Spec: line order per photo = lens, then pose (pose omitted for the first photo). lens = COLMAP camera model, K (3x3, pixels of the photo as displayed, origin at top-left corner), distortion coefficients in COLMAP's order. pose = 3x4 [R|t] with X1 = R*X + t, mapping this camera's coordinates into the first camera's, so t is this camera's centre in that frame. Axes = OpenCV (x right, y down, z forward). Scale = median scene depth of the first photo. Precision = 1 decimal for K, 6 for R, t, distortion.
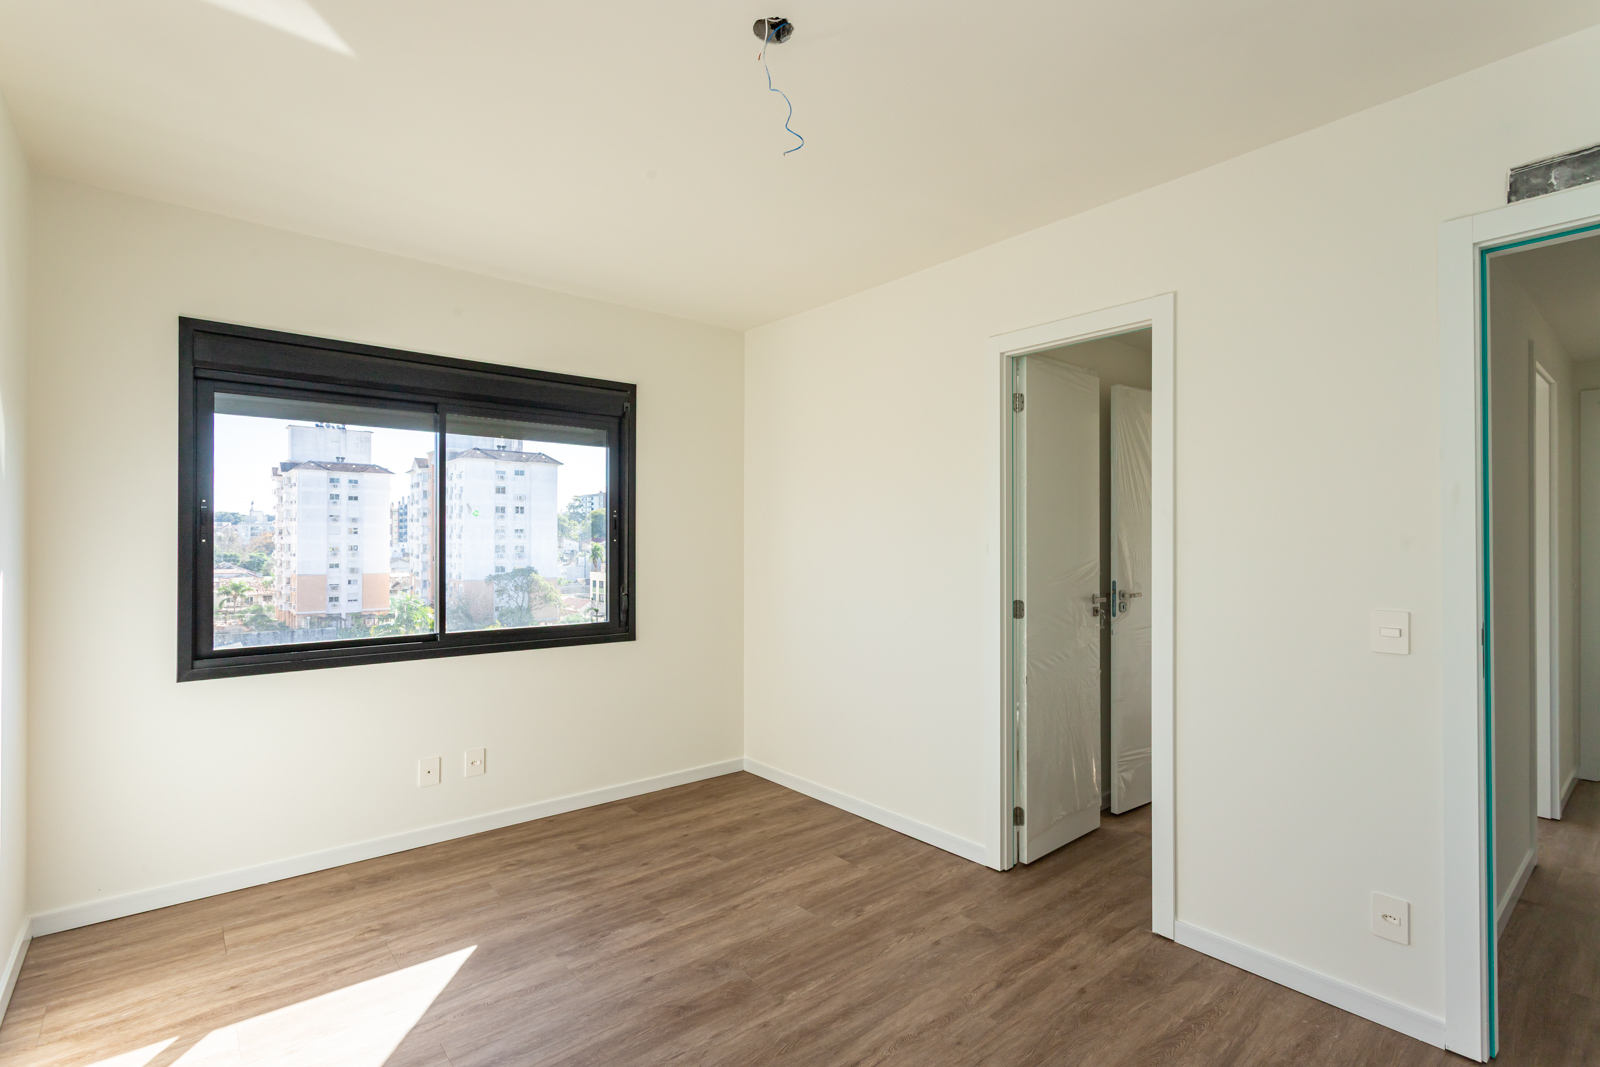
lens RADIAL K [[763.8, 0, 816.3], [0, 763.8, 537.1], [0, 0, 1]] dist [0.002020, 0.000452]
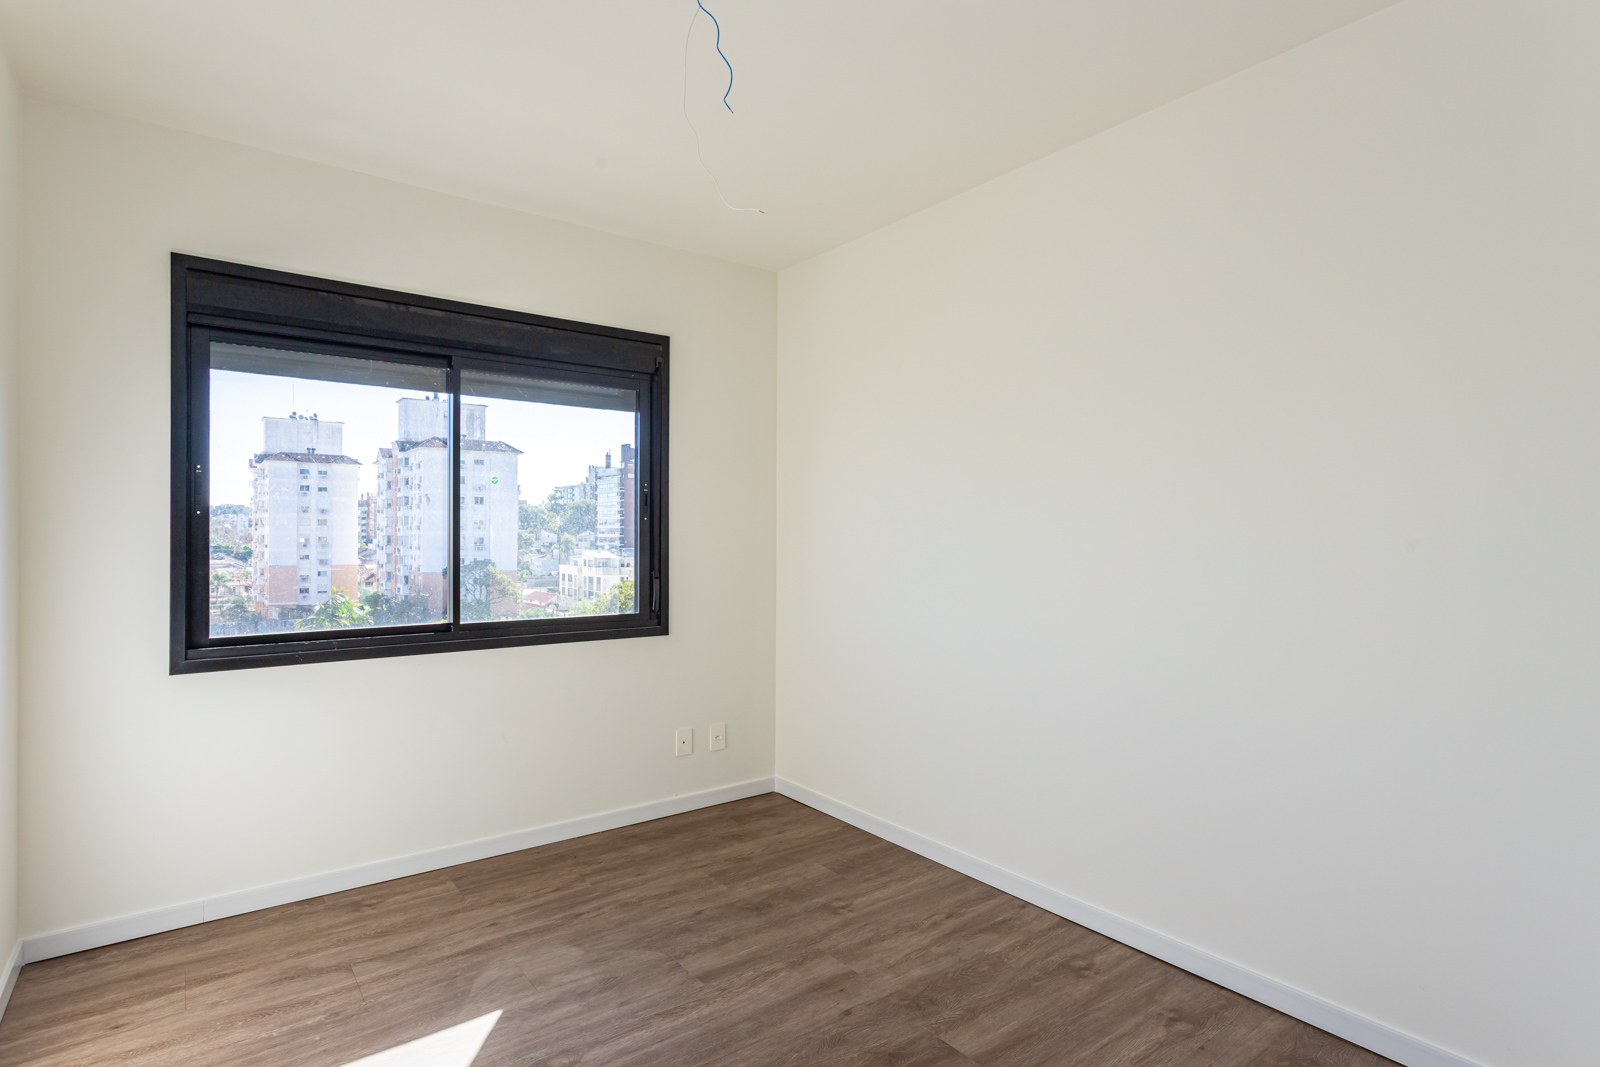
lens RADIAL K [[794.5, 0, 722.4], [0, 794.5, 535.7], [0, 0, 1]] dist [0.000614, 0.000224]
pose [[0.997081, 0.003260, -0.076278, -0.105325], [-0.002778, 0.999976, 0.006424, 0.017795], [0.076297, -0.006193, 0.997066, 0.111483]]
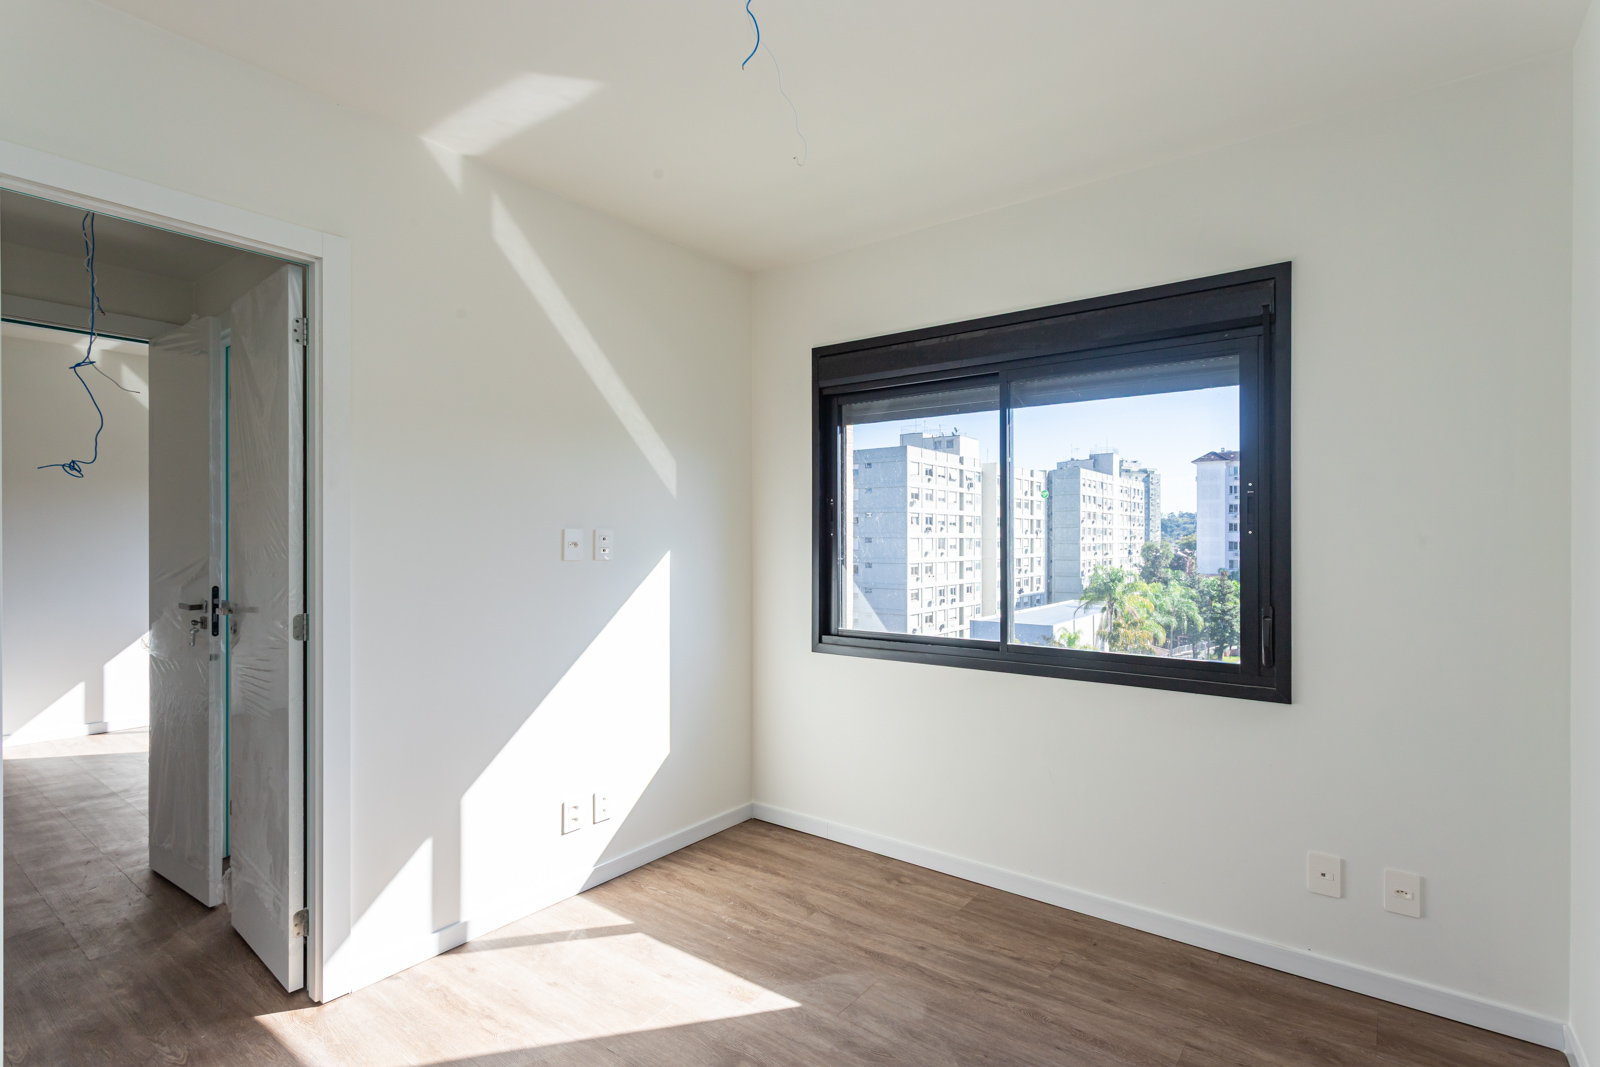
lens RADIAL K [[771.8, 0, 840.6], [0, 771.8, 538.1], [0, 0, 1]] dist [0.000164, 0.000228]
pose [[0.254015, -0.000840, -0.967200, 0.237310], [0.004541, 0.999990, 0.000324, 0.007738], [0.967190, -0.004475, 0.254016, 0.508802]]
